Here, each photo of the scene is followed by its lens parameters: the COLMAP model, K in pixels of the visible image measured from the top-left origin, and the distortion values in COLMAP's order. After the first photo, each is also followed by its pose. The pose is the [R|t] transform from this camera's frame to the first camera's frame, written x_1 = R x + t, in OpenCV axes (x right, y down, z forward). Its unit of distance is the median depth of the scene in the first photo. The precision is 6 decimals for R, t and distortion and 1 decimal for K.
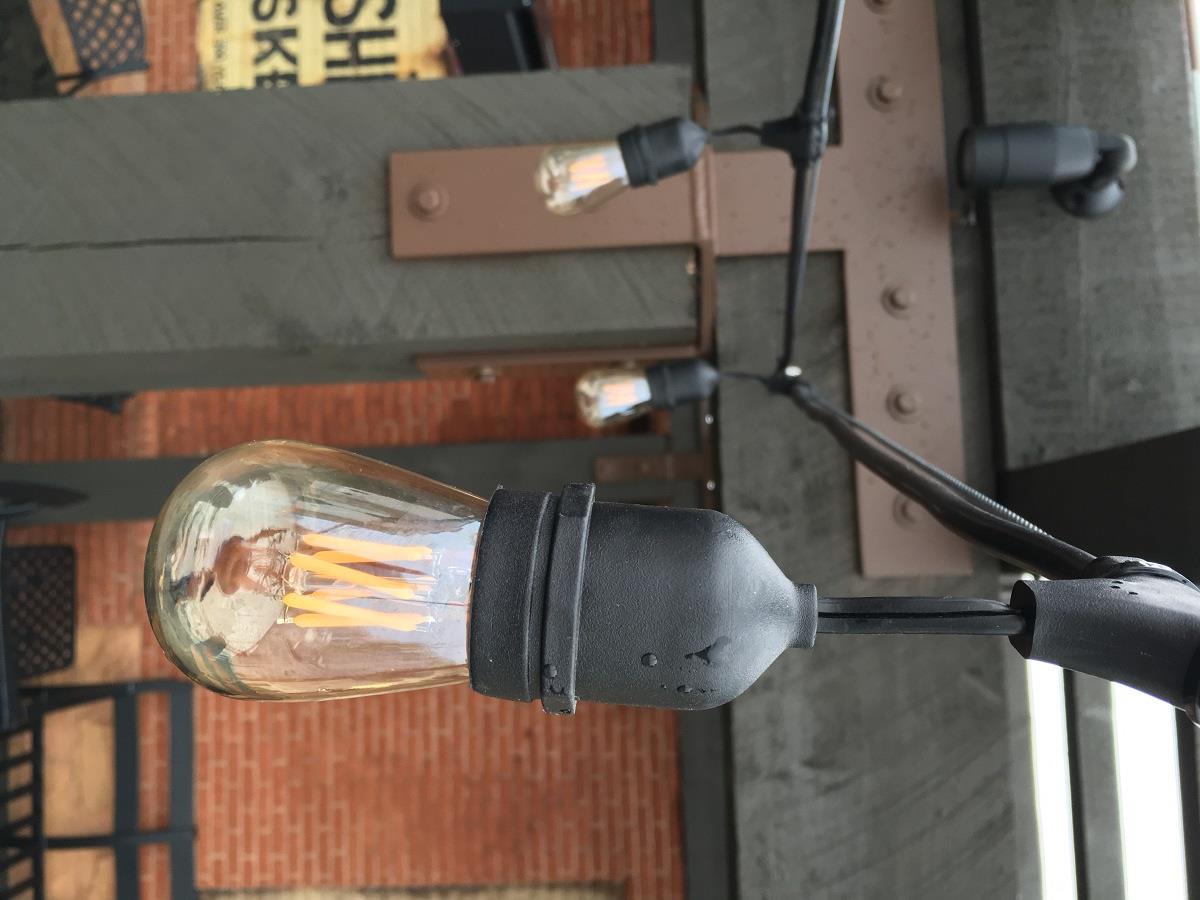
lens RADIAL K [[1080.8, 0, 600.0], [0, 1080.8, 450.0], [0, 0, 1]] dist [0.085343, -0.187472]
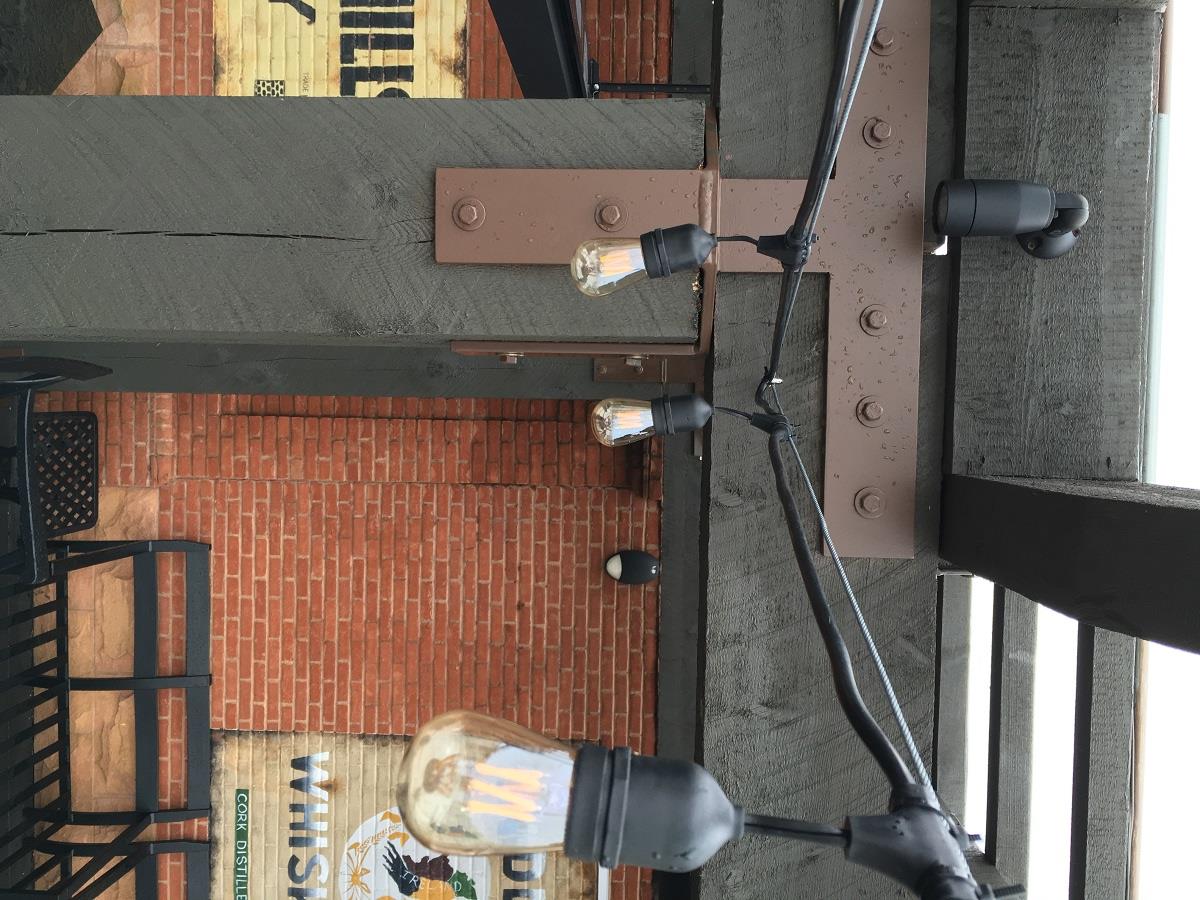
lens RADIAL K [[1080.8, 0, 600.0], [0, 1080.8, 450.0], [0, 0, 1]] dist [0.085343, -0.187472]
pose [[0.998658, 0.050460, 0.011629, -0.020976], [-0.051577, 0.989267, 0.136716, -0.143724], [-0.004606, -0.137132, 0.990542, -0.155960]]
